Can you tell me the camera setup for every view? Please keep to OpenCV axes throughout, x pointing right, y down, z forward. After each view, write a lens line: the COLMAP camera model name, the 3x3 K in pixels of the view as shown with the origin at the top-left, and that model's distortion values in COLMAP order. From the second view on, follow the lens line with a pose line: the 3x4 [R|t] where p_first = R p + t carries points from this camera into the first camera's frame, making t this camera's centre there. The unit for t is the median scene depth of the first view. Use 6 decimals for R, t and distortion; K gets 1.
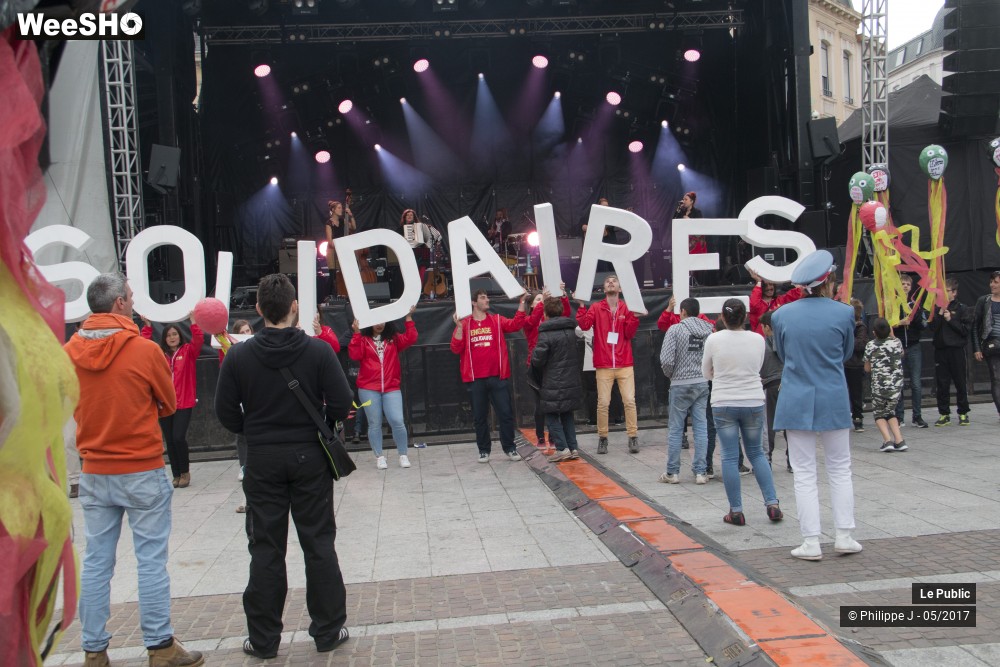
lens RADIAL K [[1137.2, 0, 500.0], [0, 1137.2, 333.5], [0, 0, 1]] dist [0.005412, 0.024011]
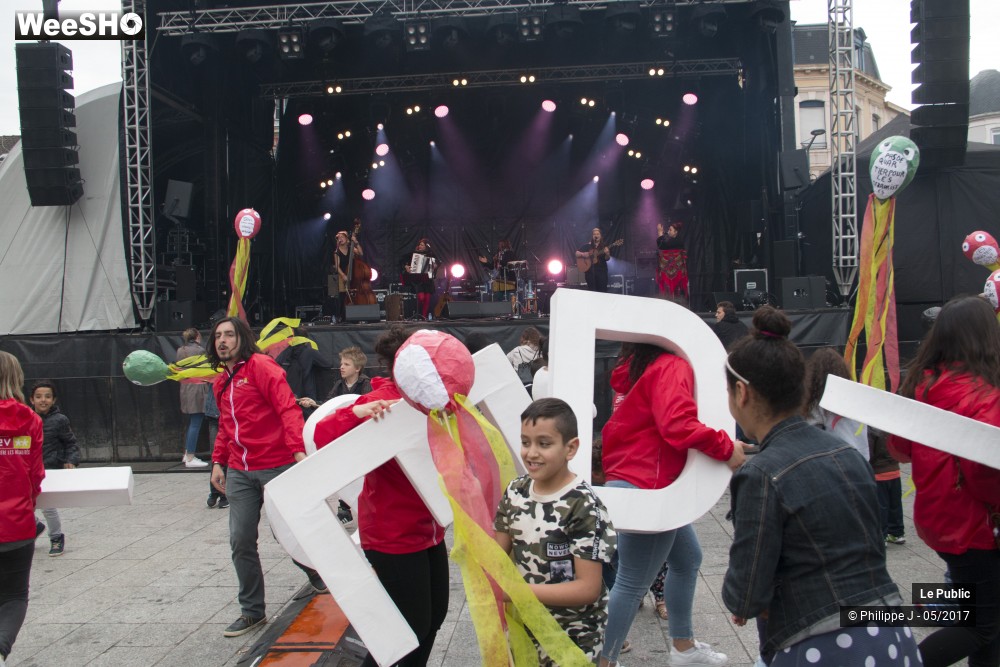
lens RADIAL K [[859.8, 0, 500.0], [0, 859.8, 333.5], [0, 0, 1]] dist [-0.158347, 0.133129]
pose [[0.987646, 0.020533, -0.155351, 0.143212], [-0.022039, 0.999725, -0.007977, -0.013823], [0.155144, 0.011302, 0.987827, 0.218715]]
